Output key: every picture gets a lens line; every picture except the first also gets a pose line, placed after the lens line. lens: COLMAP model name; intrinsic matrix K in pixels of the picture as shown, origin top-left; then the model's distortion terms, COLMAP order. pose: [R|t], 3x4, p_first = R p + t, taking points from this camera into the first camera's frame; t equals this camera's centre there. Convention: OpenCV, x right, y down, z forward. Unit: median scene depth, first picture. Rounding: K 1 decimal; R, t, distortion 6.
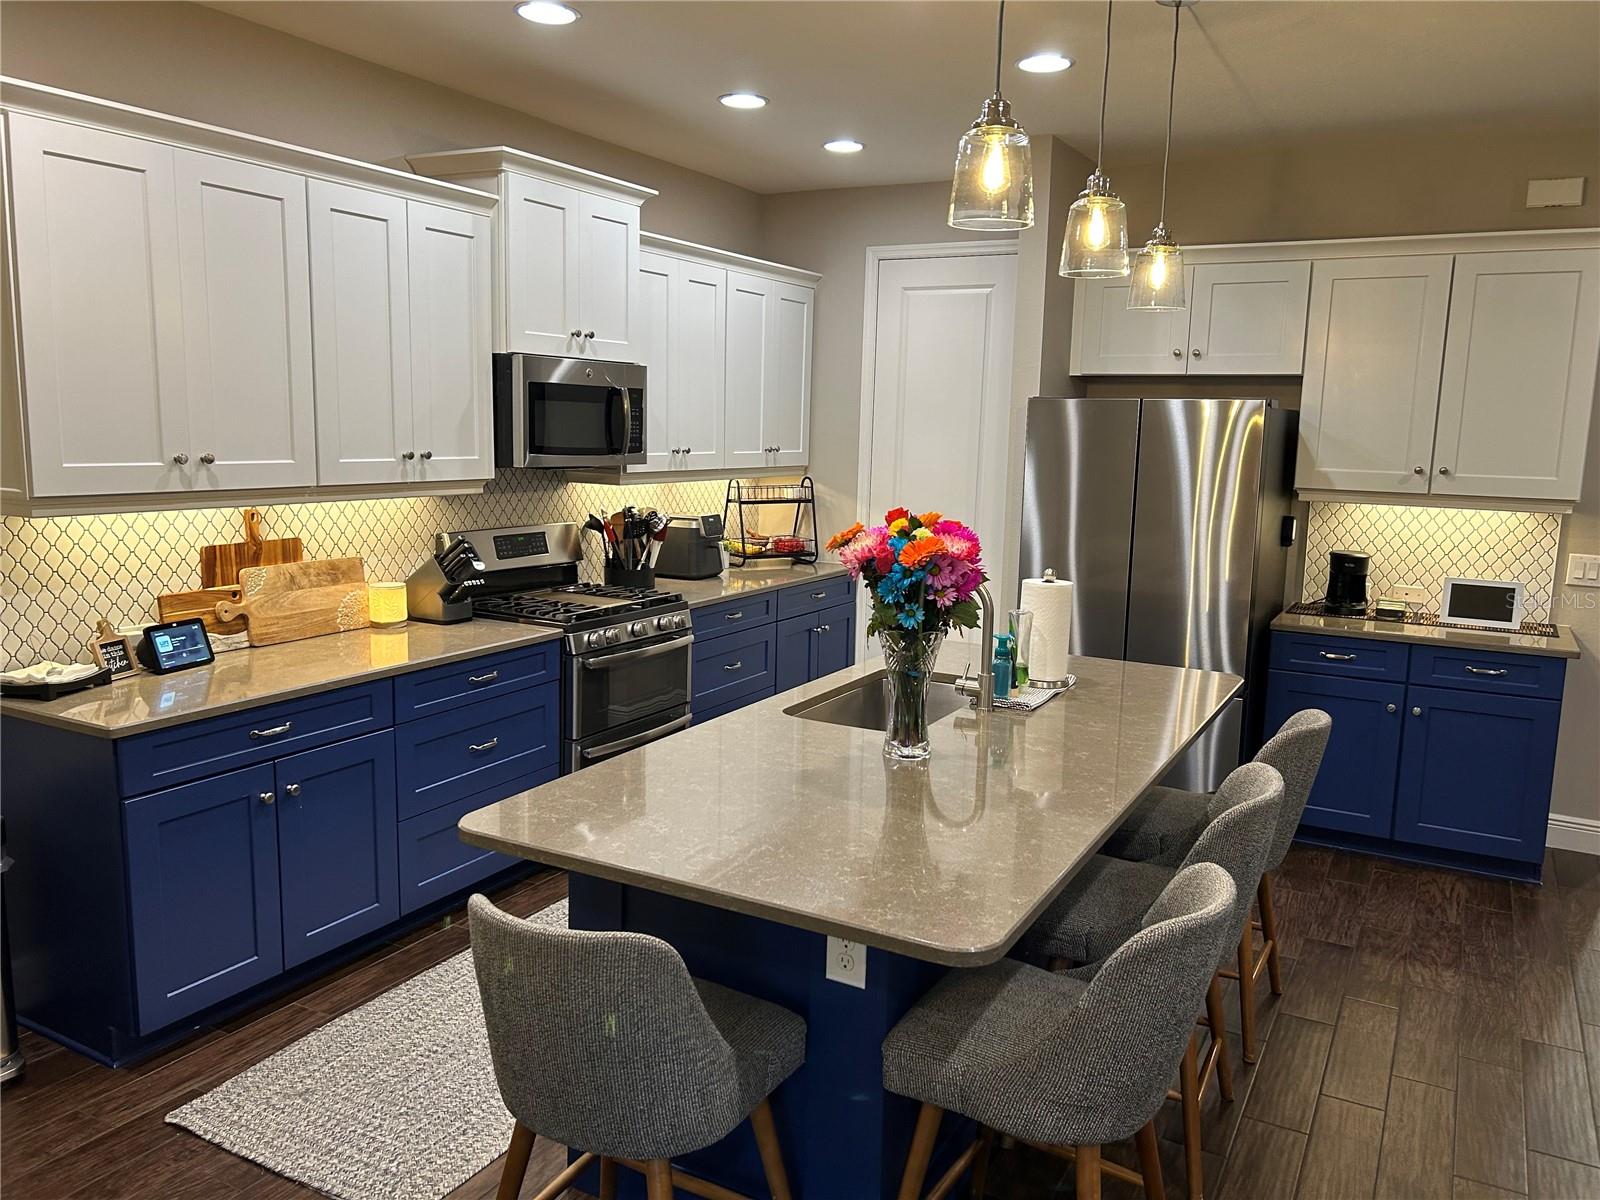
lens RADIAL K [[1204.9, 0, 807.4], [0, 1204.9, 603.4], [0, 0, 1]] dist [0.038991, -0.033905]
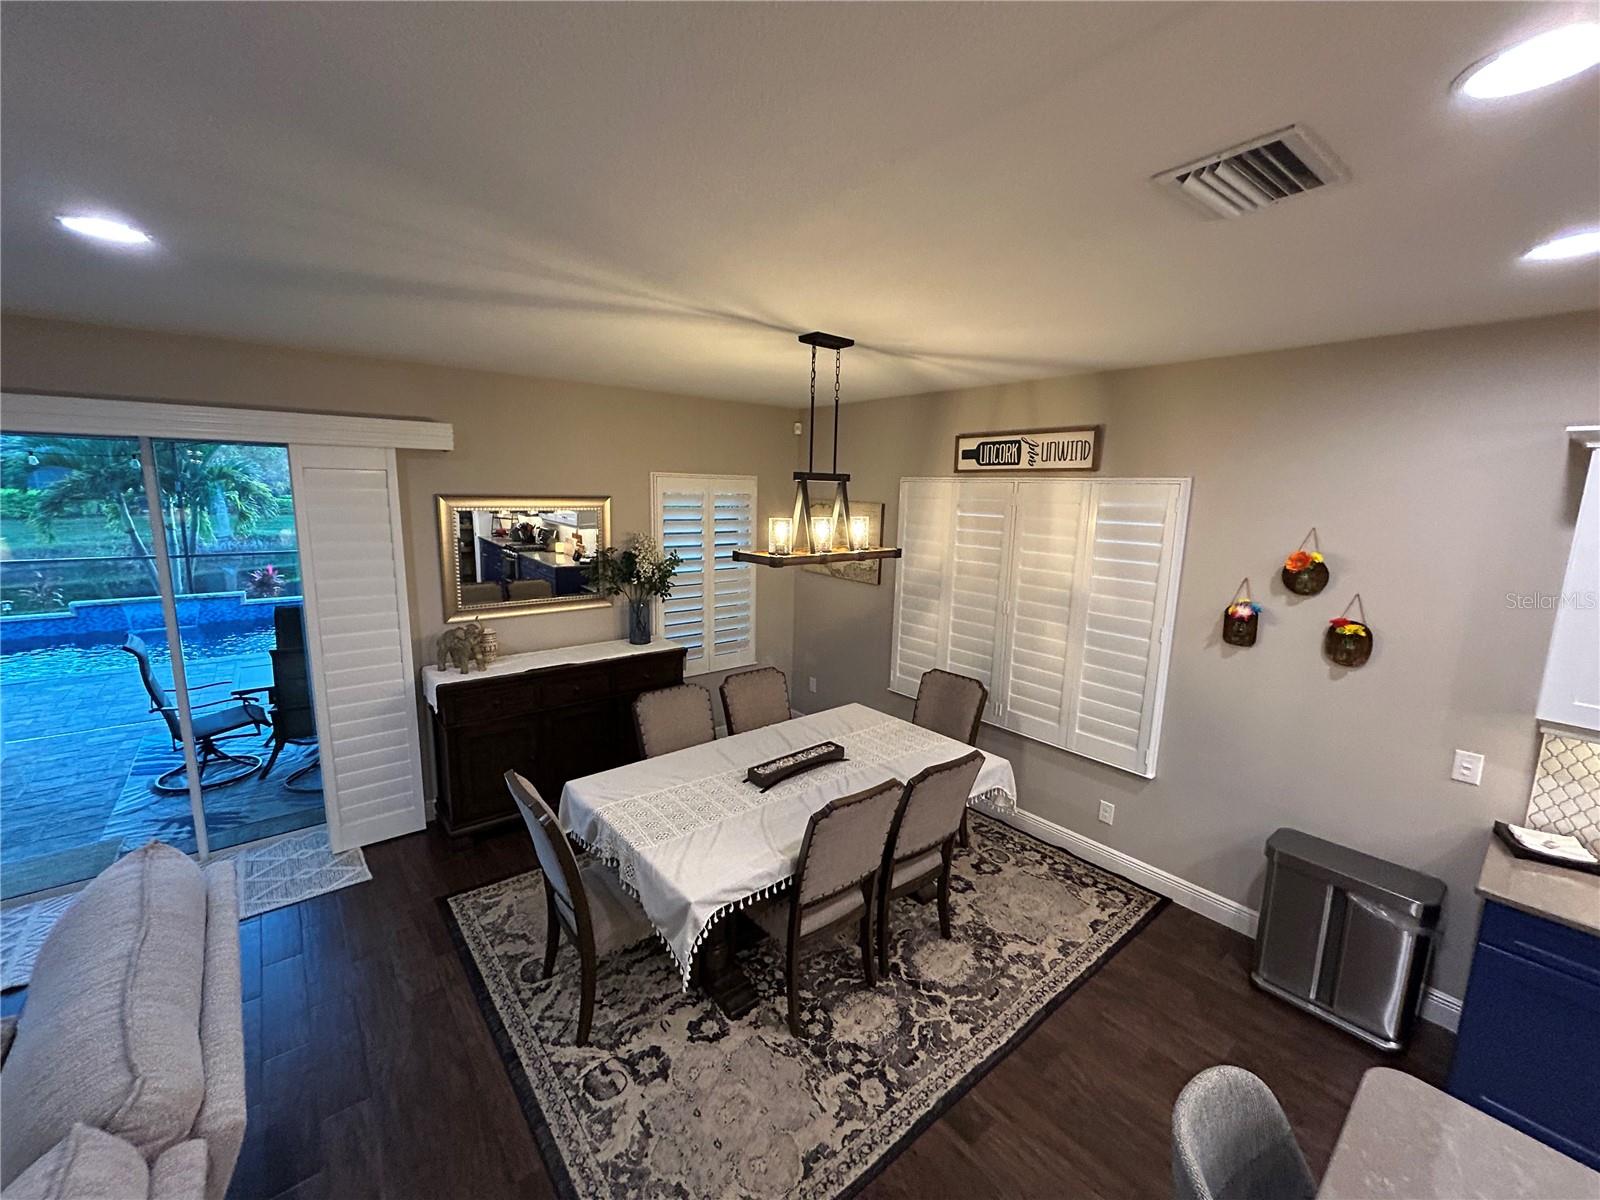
lens RADIAL K [[648.1, 0, 798.9], [0, 648.1, 597.7], [0, 0, 1]] dist [-0.003376, 0.001612]
pose [[-0.377207, 0.124692, -0.917696, 0.252613], [-0.172897, 0.963993, 0.202050, -0.162538], [0.909847, 0.234882, -0.342066, 0.327498]]
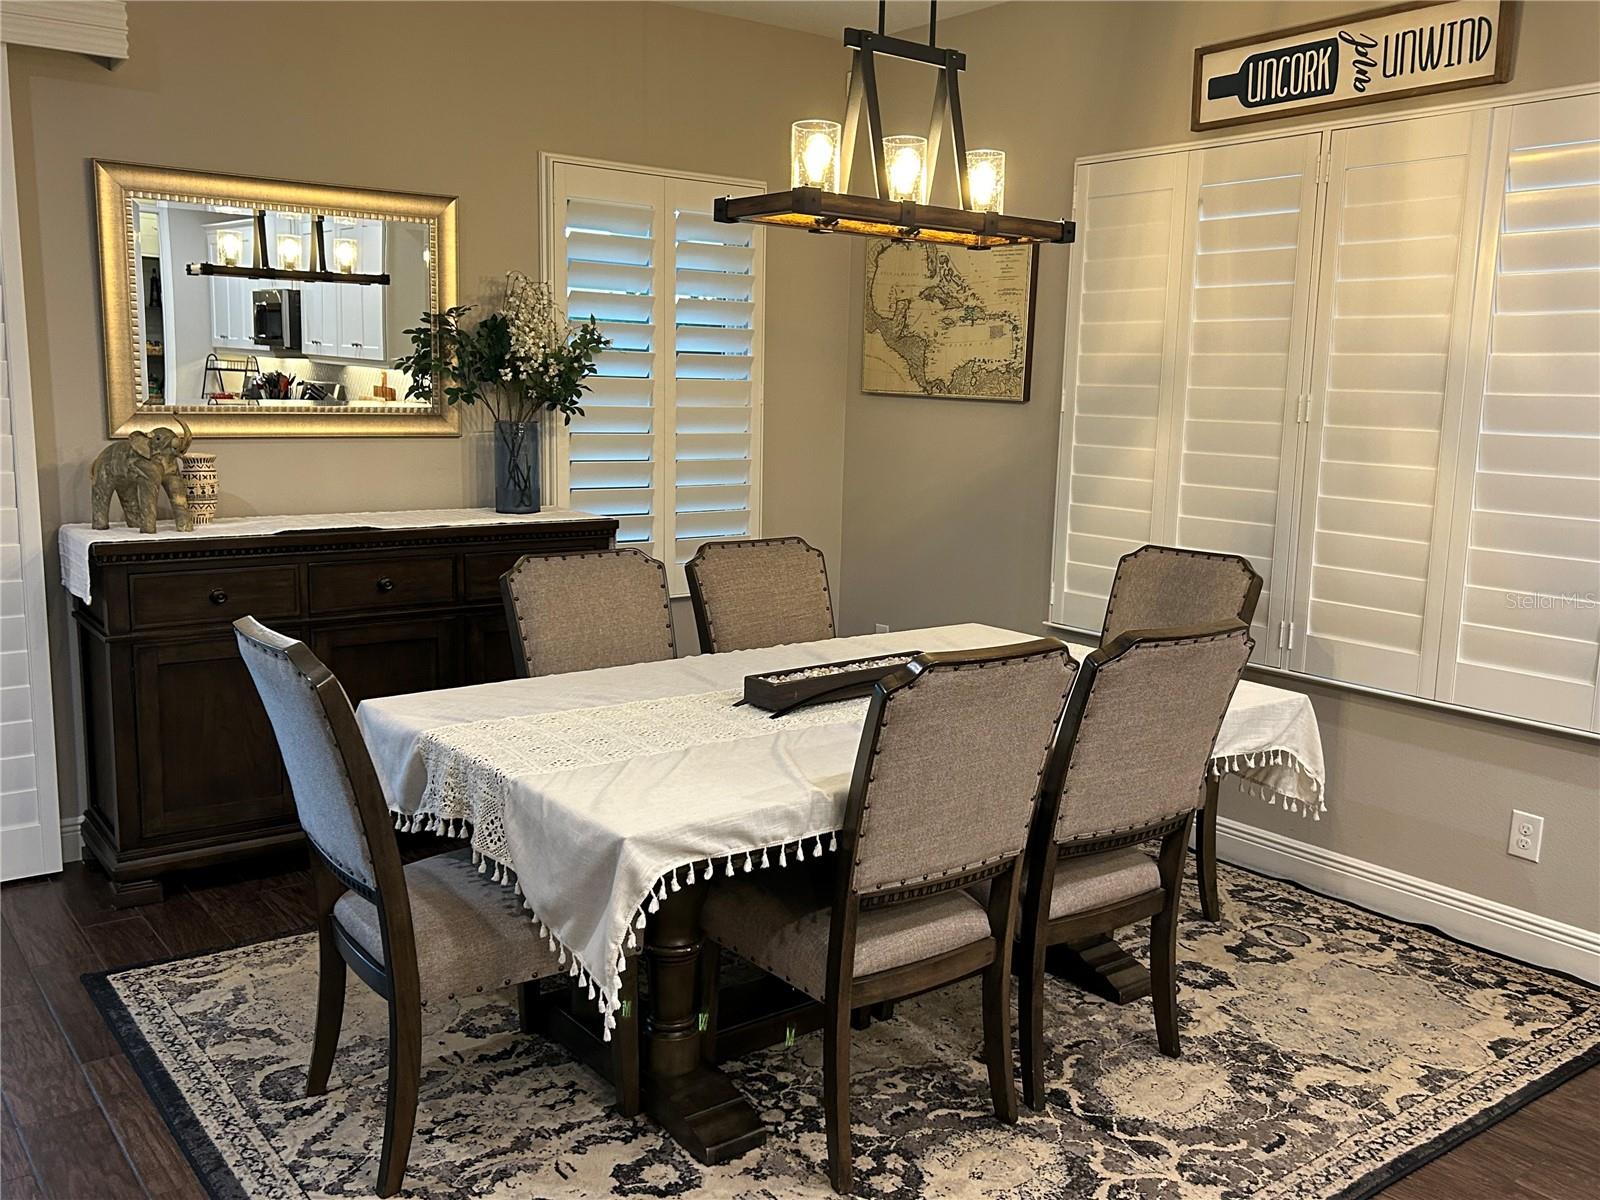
lens RADIAL K [[1396.1, 0, 807.1], [0, 1396.1, 600.2], [0, 0, 1]] dist [0.041950, -0.033565]
pose [[-0.409186, 0.112293, -0.905515, 0.284280], [-0.170960, 0.965388, 0.196972, -0.000257], [0.896292, 0.235406, -0.375826, 0.372814]]
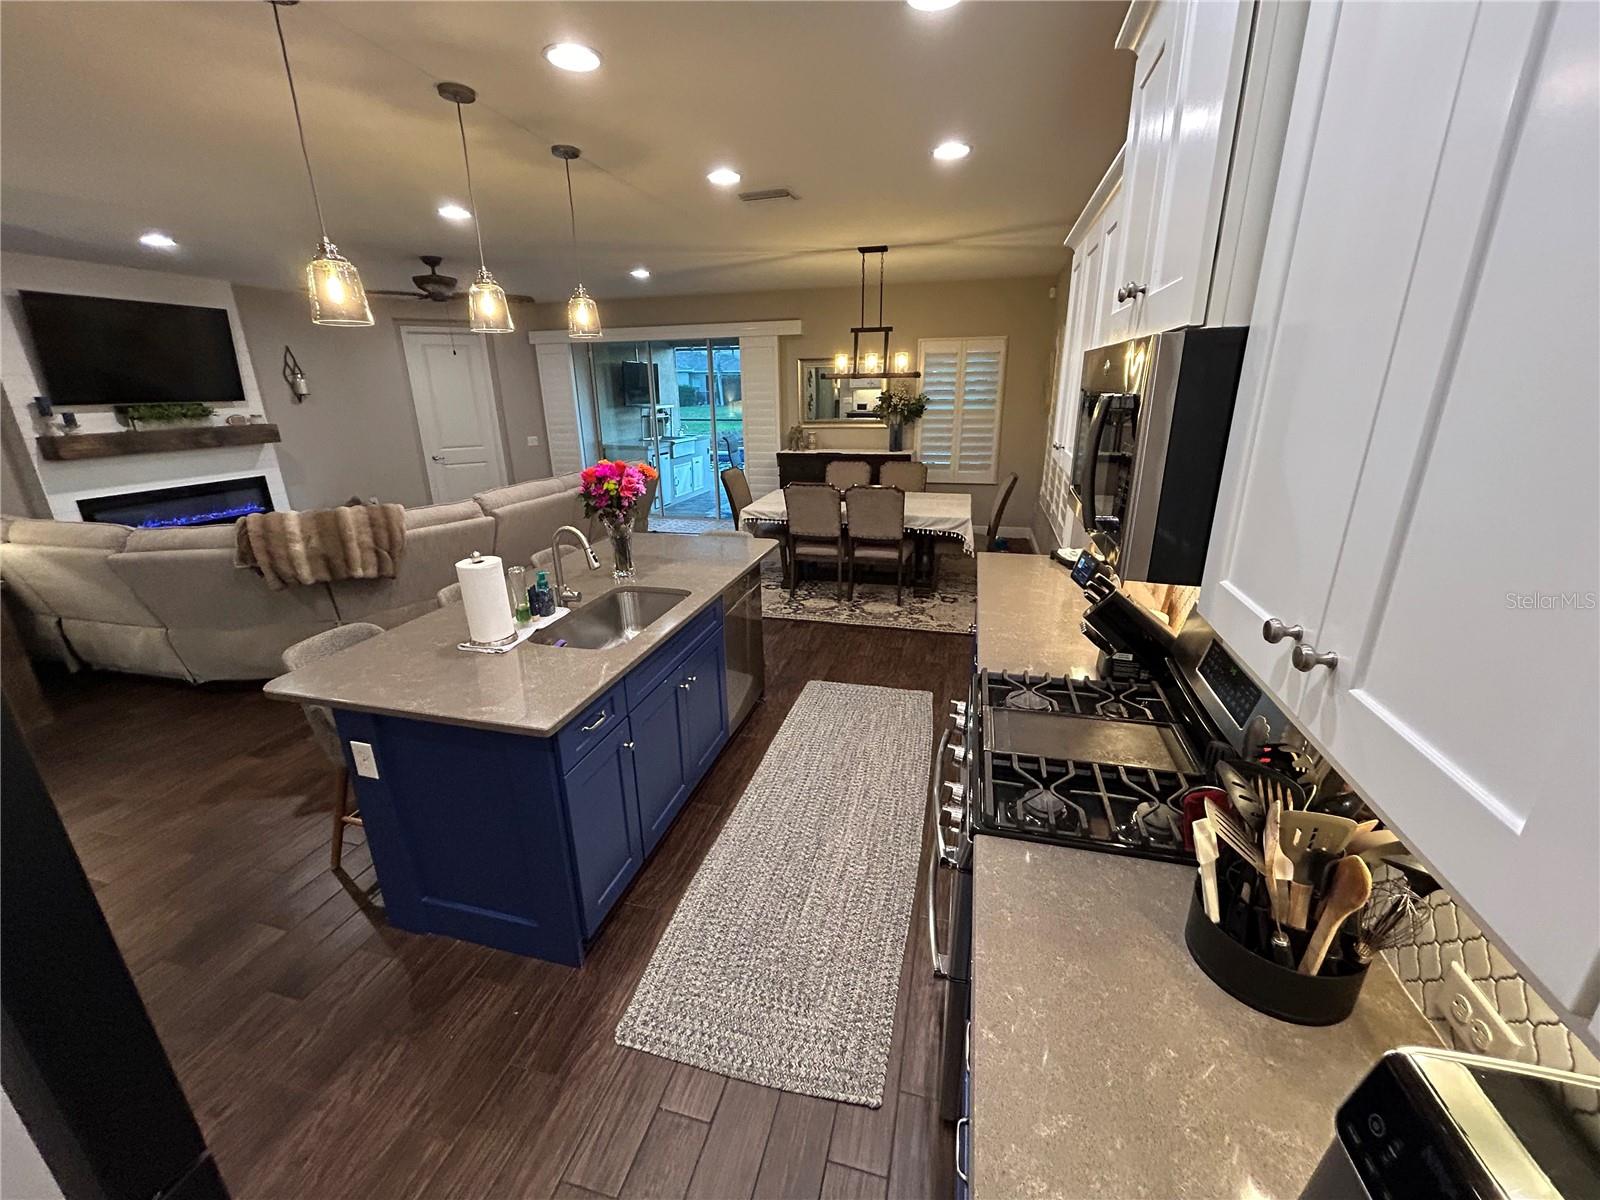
lens RADIAL K [[648.1, 0, 789.9], [0, 648.1, 605.3], [0, 0, 1]] dist [-0.003376, 0.001612]
pose [[-0.972588, 0.068106, -0.222339, 0.036822], [-0.043256, 0.886472, 0.460757, -0.257398], [0.228478, 0.457744, -0.859226, 1.462122]]
